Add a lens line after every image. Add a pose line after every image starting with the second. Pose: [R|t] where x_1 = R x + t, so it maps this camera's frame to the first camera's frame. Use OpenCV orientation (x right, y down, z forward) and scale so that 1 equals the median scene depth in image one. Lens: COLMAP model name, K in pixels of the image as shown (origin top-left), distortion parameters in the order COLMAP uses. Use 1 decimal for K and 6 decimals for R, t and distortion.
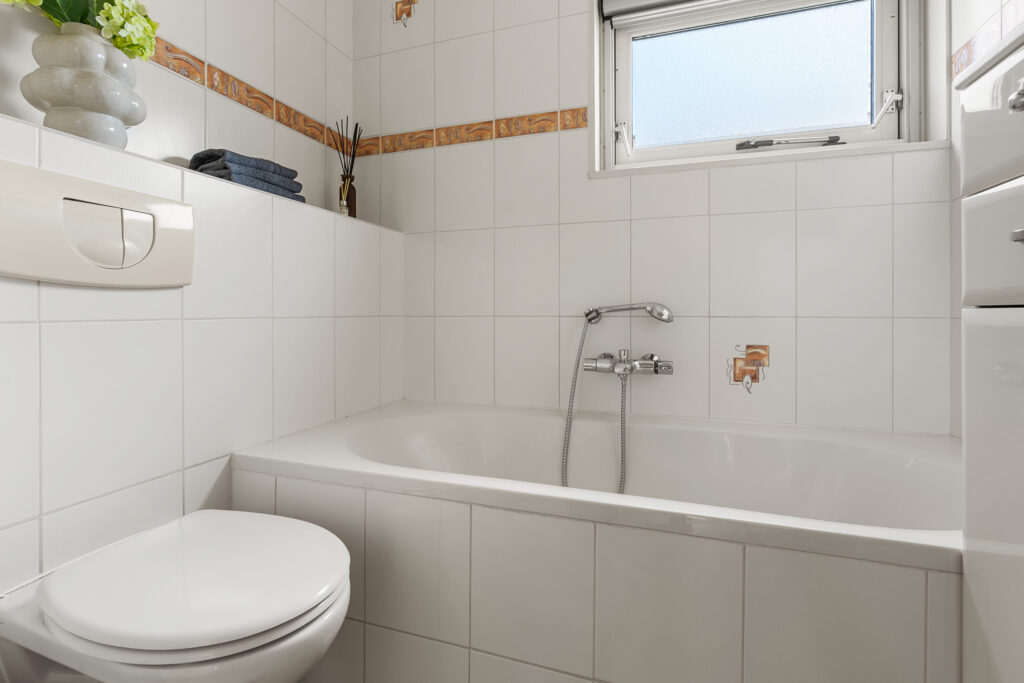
lens RADIAL K [[475.3, 0, 506.7], [0, 475.3, 299.2], [0, 0, 1]] dist [0.000035, 0.000034]
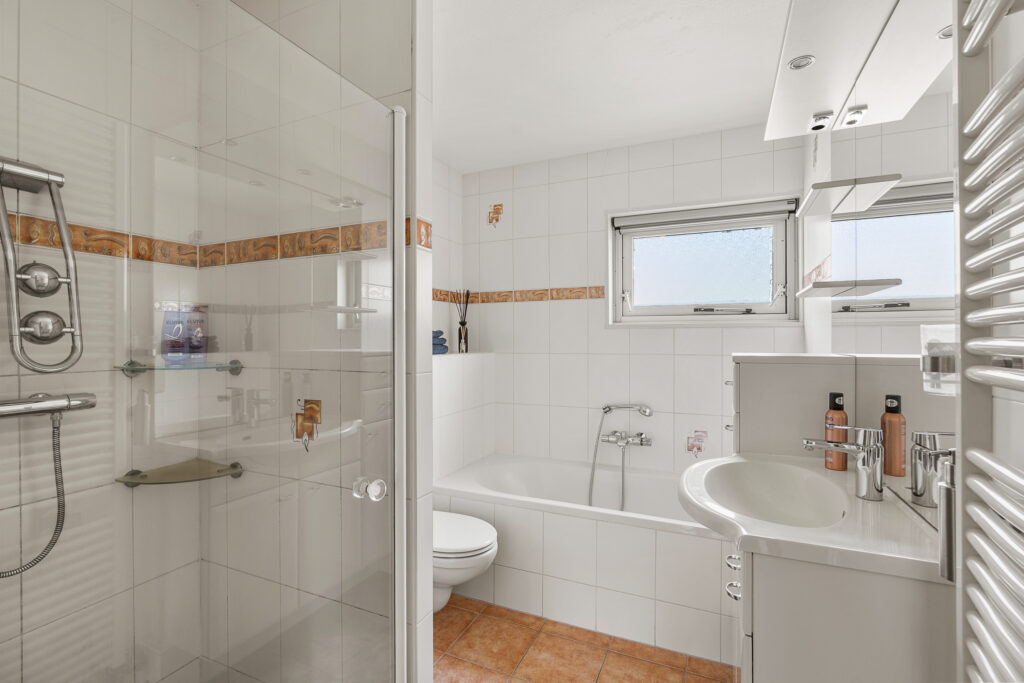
lens RADIAL K [[470.7, 0, 507.5], [0, 470.7, 329.9], [0, 0, 1]] dist [-0.001185, -0.000389]
pose [[0.995559, -0.001919, -0.094123, -0.018590], [0.003158, 0.999910, 0.013016, -0.274099], [0.094090, -0.013256, 0.995475, -0.728968]]
